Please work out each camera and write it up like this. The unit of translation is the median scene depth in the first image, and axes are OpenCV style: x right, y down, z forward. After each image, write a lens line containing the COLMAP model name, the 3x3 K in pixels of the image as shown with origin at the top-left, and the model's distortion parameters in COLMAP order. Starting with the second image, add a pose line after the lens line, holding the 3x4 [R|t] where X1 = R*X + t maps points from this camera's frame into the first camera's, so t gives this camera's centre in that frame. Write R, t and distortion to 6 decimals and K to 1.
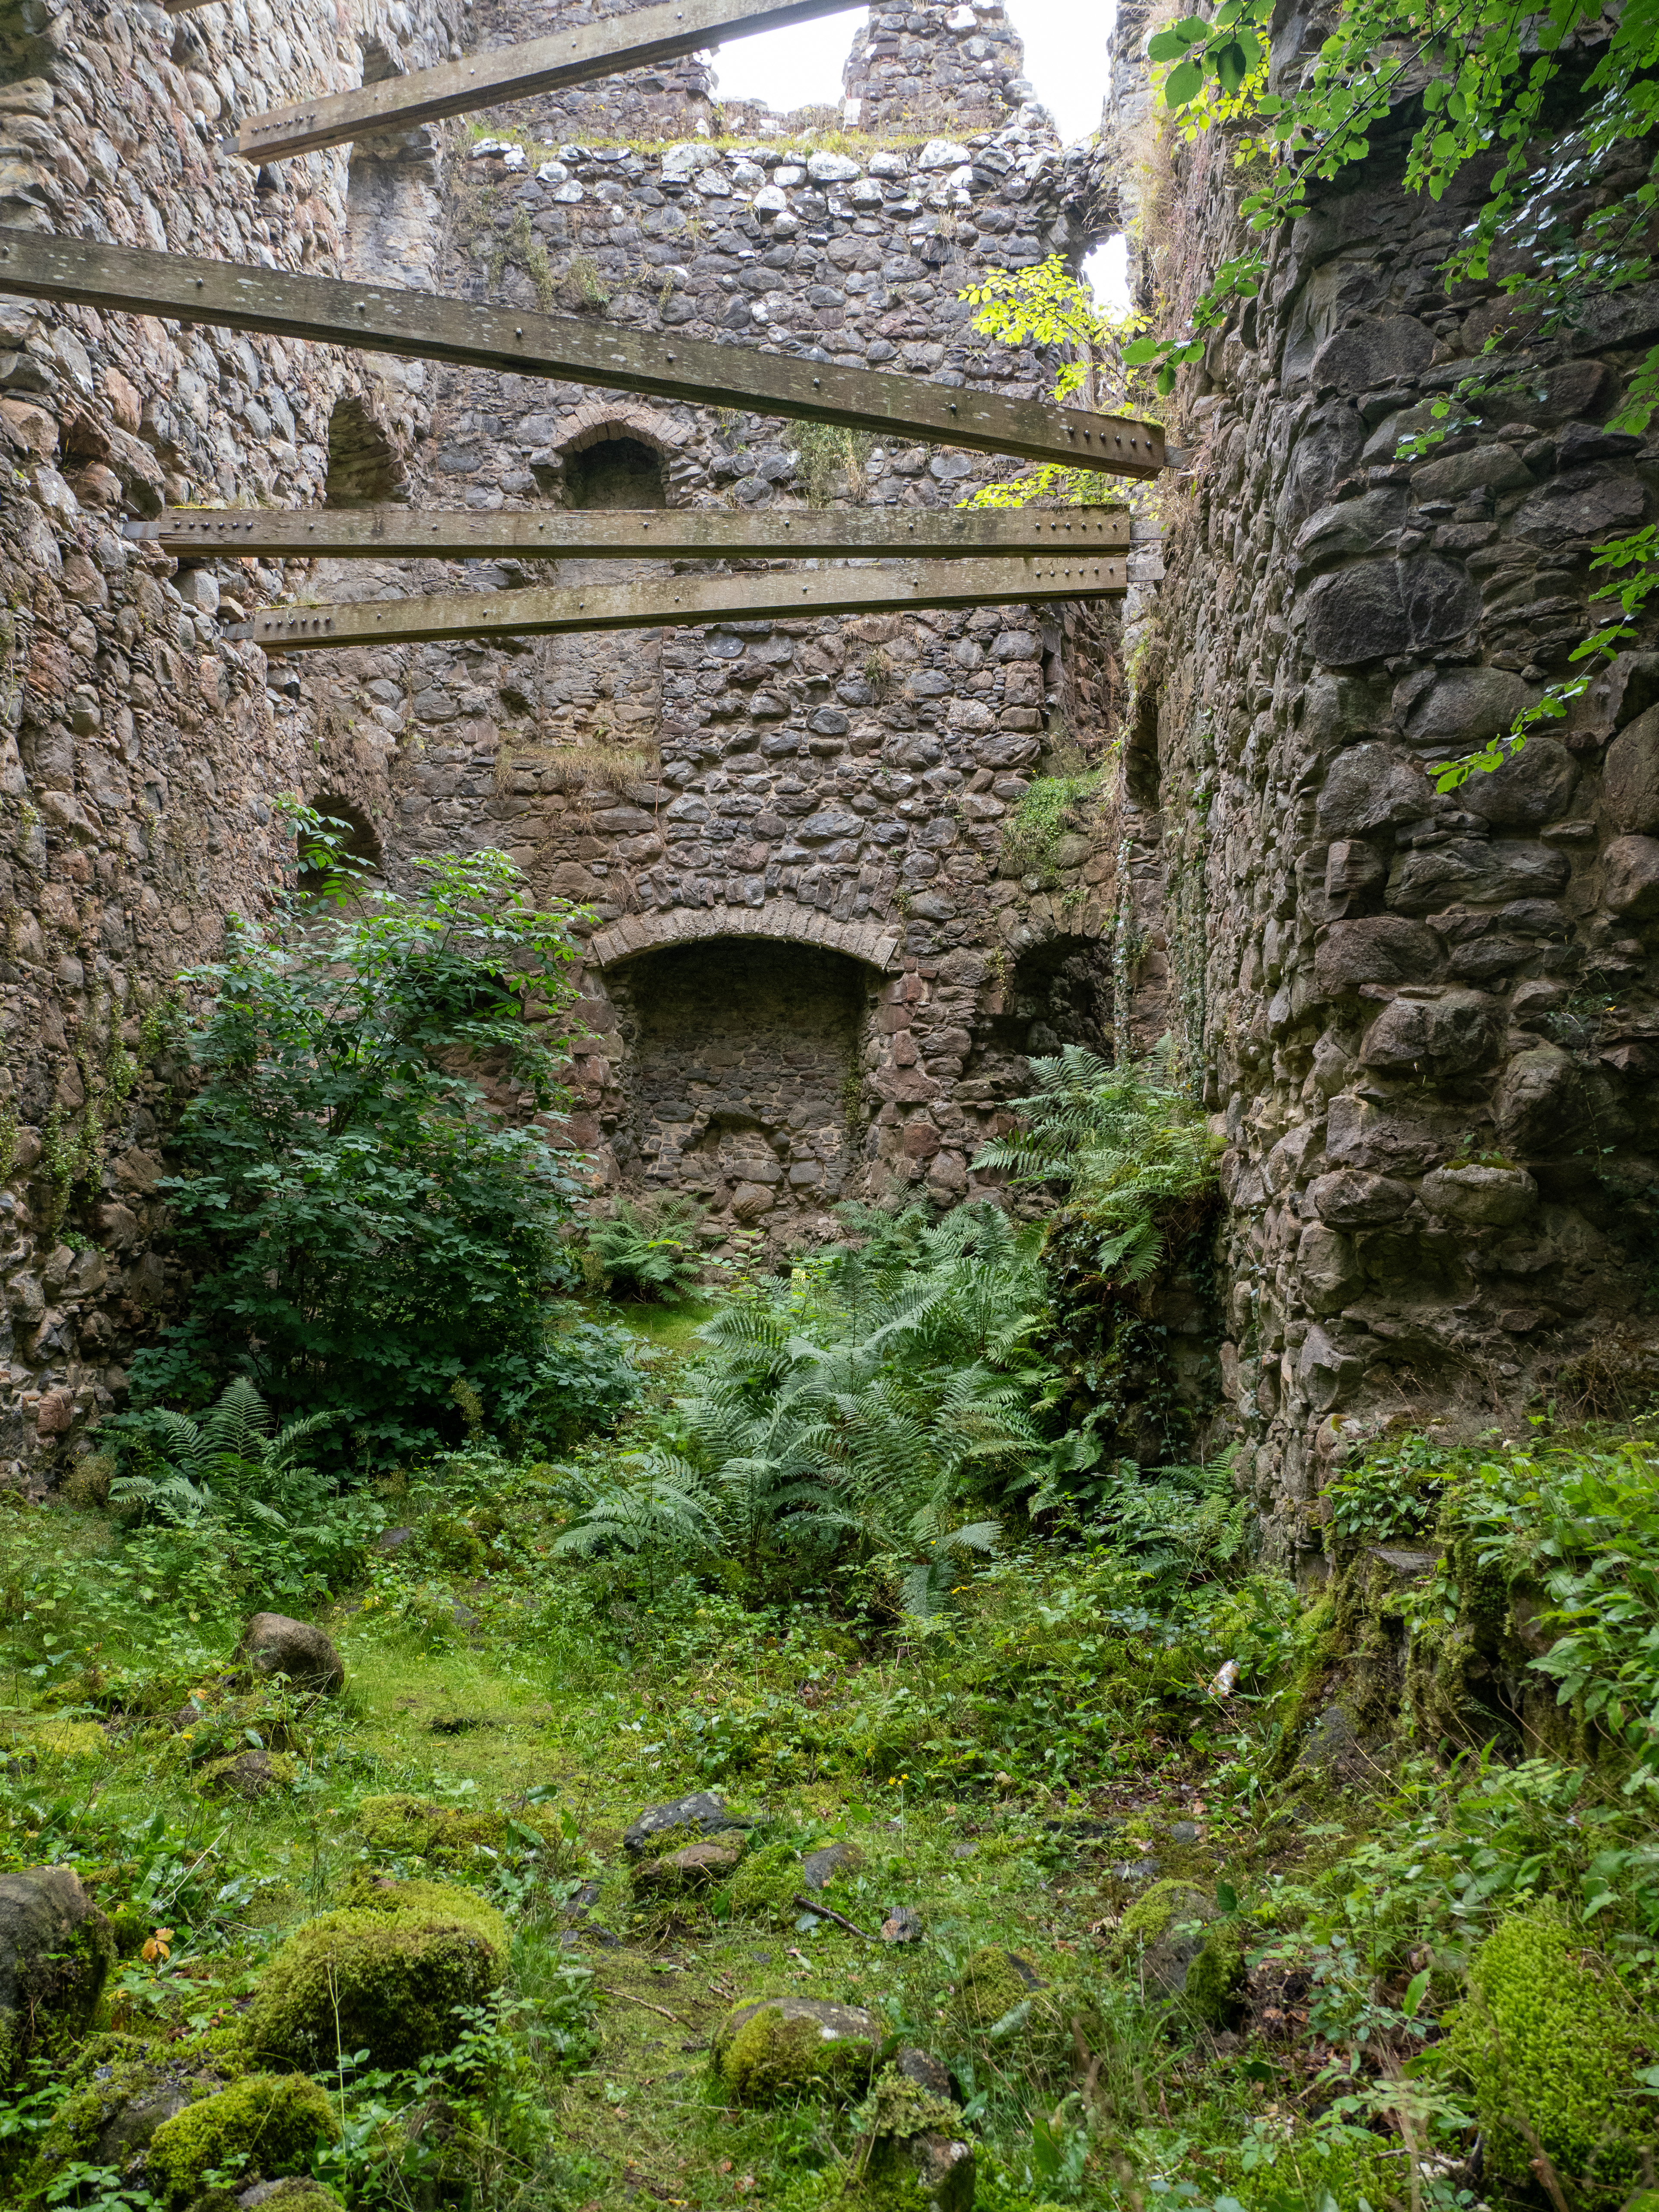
lens RADIAL K [[1650.5, 0, 833.4], [0, 1650.5, 1112.9], [0, 0, 1]] dist [-0.056474, 0.030441]
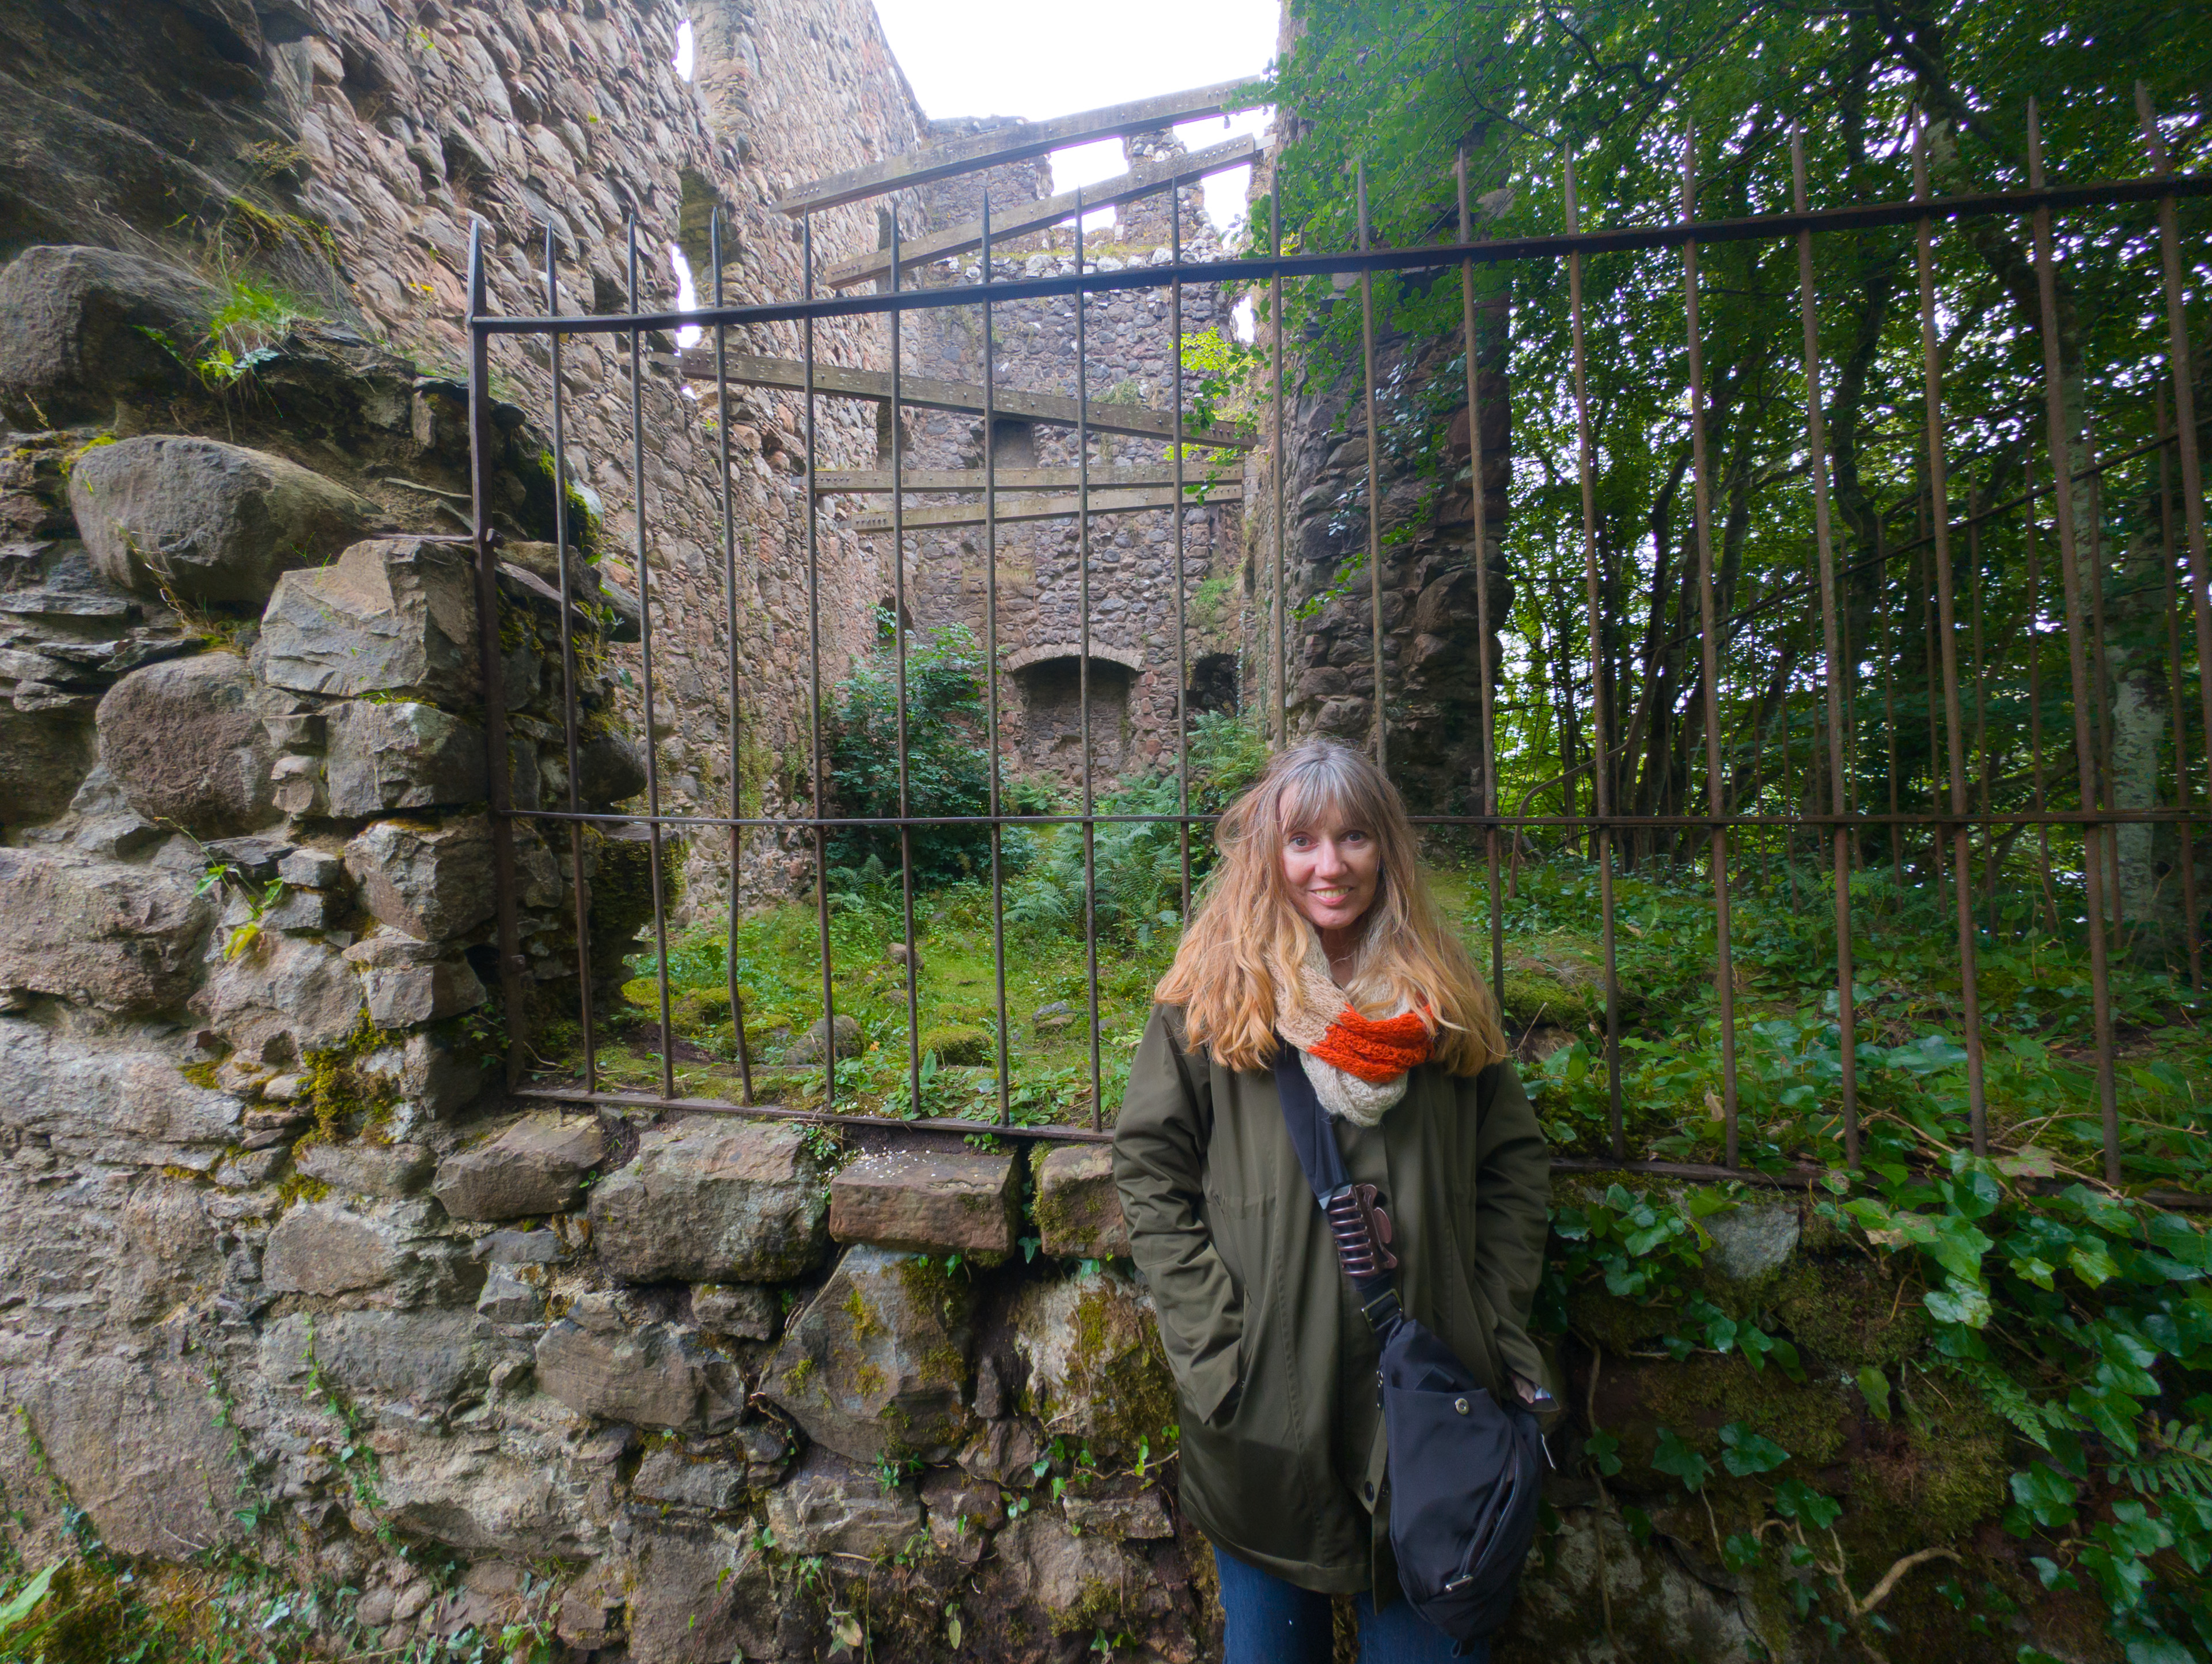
lens RADIAL K [[828.0, 0, 1105.5], [0, 828.0, 851.2], [0, 0, 1]] dist [0.027031, -0.021235]
pose [[0.999430, -0.010742, -0.031990, 0.022794], [0.015879, 0.986172, 0.164960, -0.033754], [0.029775, -0.165374, 0.985781, -0.174840]]
